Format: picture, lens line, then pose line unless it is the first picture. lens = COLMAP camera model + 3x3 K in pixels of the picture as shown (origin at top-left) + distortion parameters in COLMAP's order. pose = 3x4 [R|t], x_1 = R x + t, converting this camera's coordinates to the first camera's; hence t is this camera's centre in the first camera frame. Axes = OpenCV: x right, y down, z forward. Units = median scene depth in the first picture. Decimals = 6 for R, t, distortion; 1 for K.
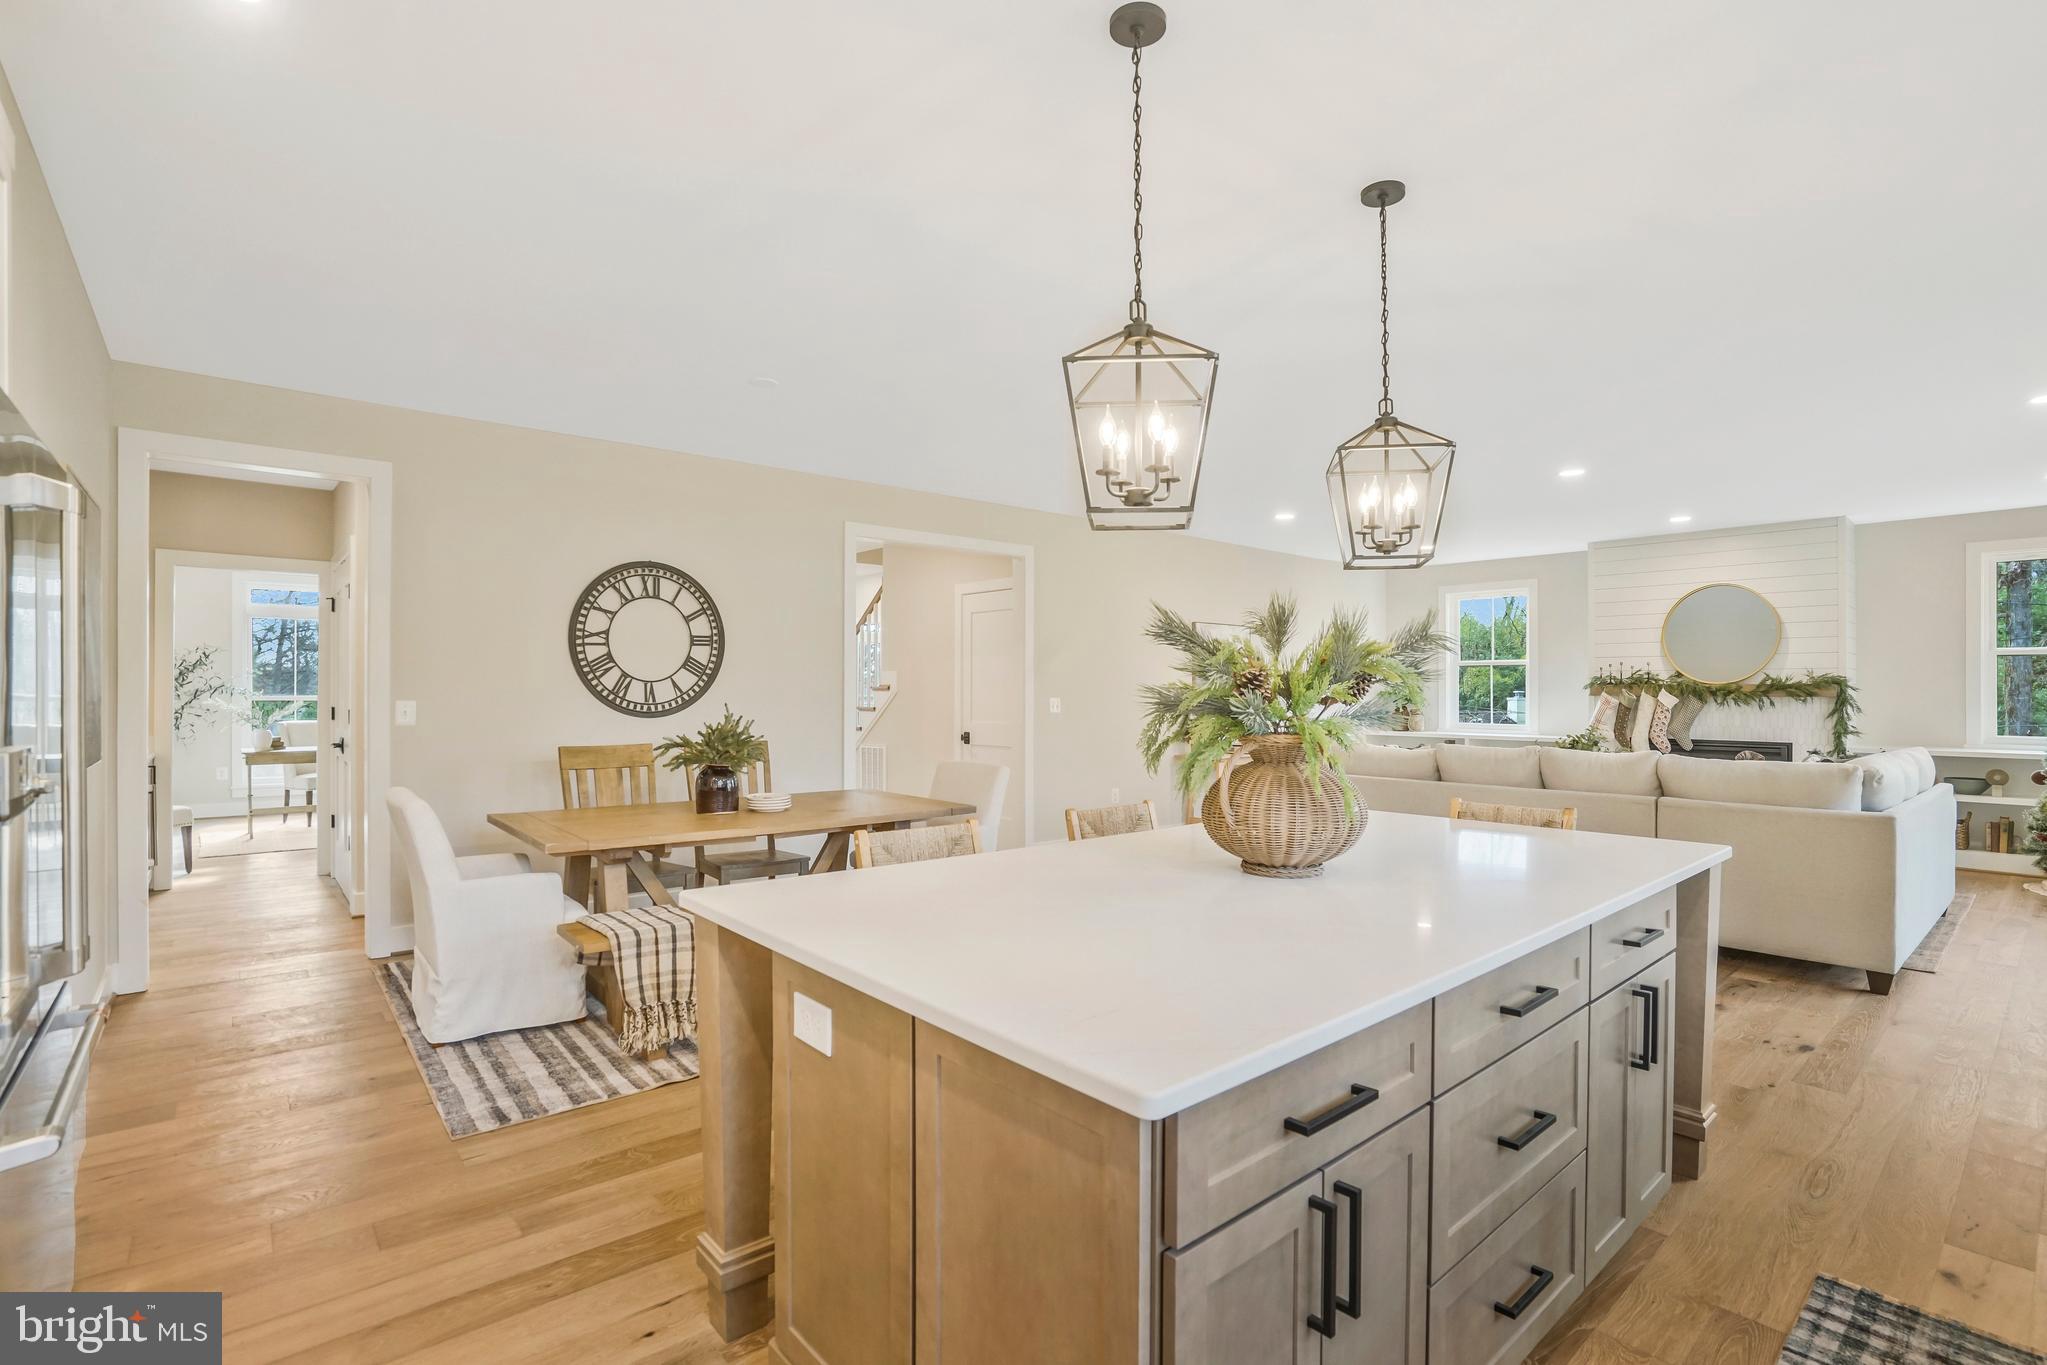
lens RADIAL K [[947.5, 0, 1030.5], [0, 947.5, 691.0], [0, 0, 1]] dist [-0.018281, 0.003512]
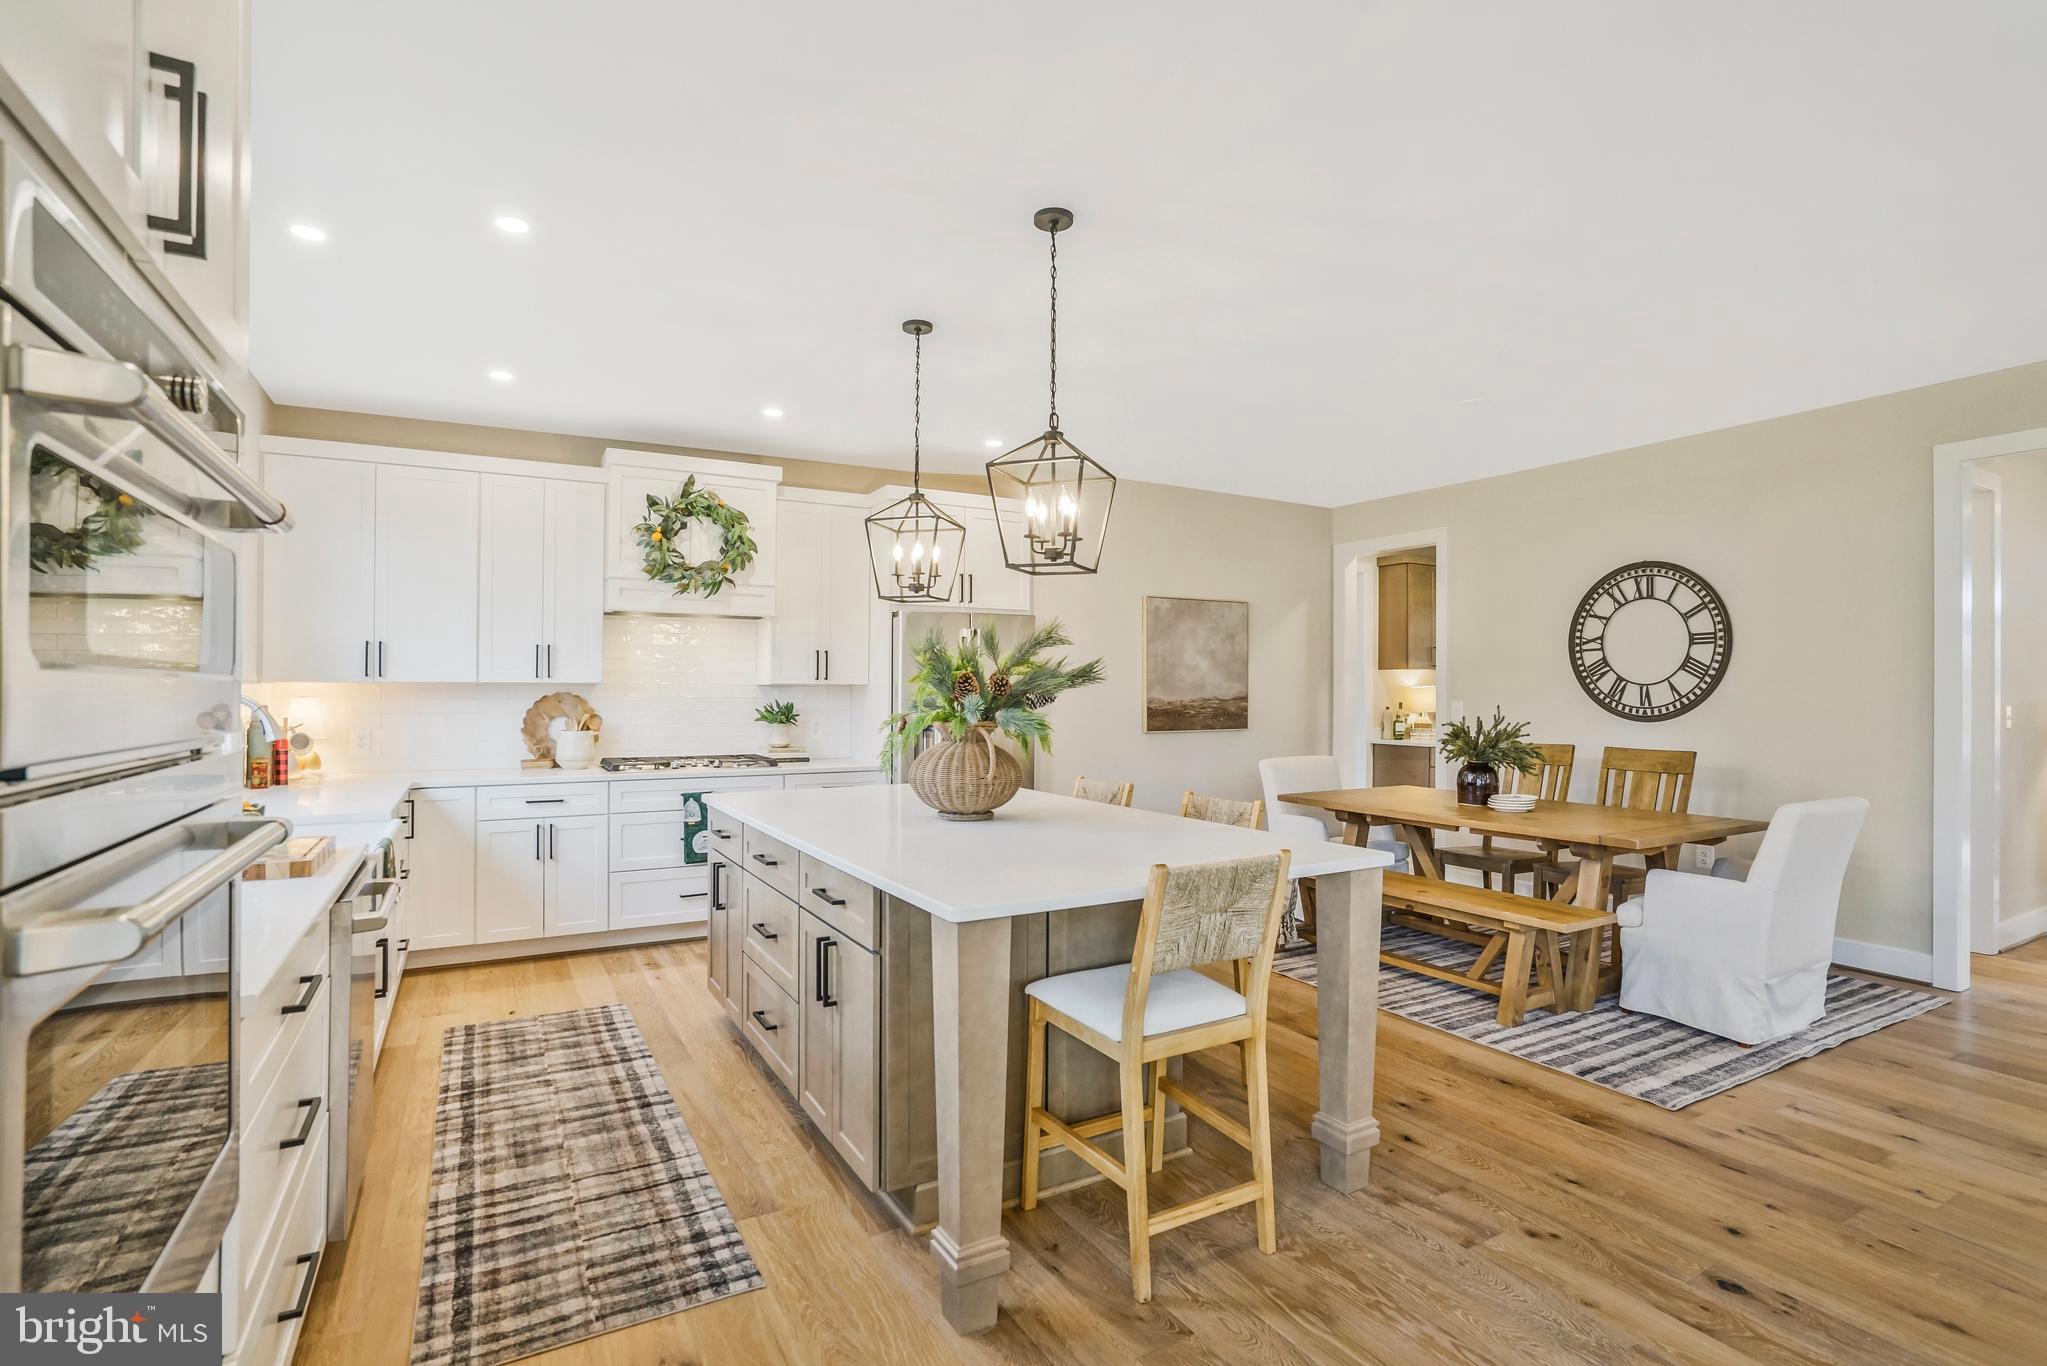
lens RADIAL K [[947.5, 0, 1015.8], [0, 947.5, 690.5], [0, 0, 1]] dist [-0.018281, 0.003512]
pose [[-0.201551, 0.001381, -0.979477, 0.686163], [0.003110, 0.999995, 0.000770, -0.006868], [0.979473, -0.002891, -0.201554, 0.566018]]
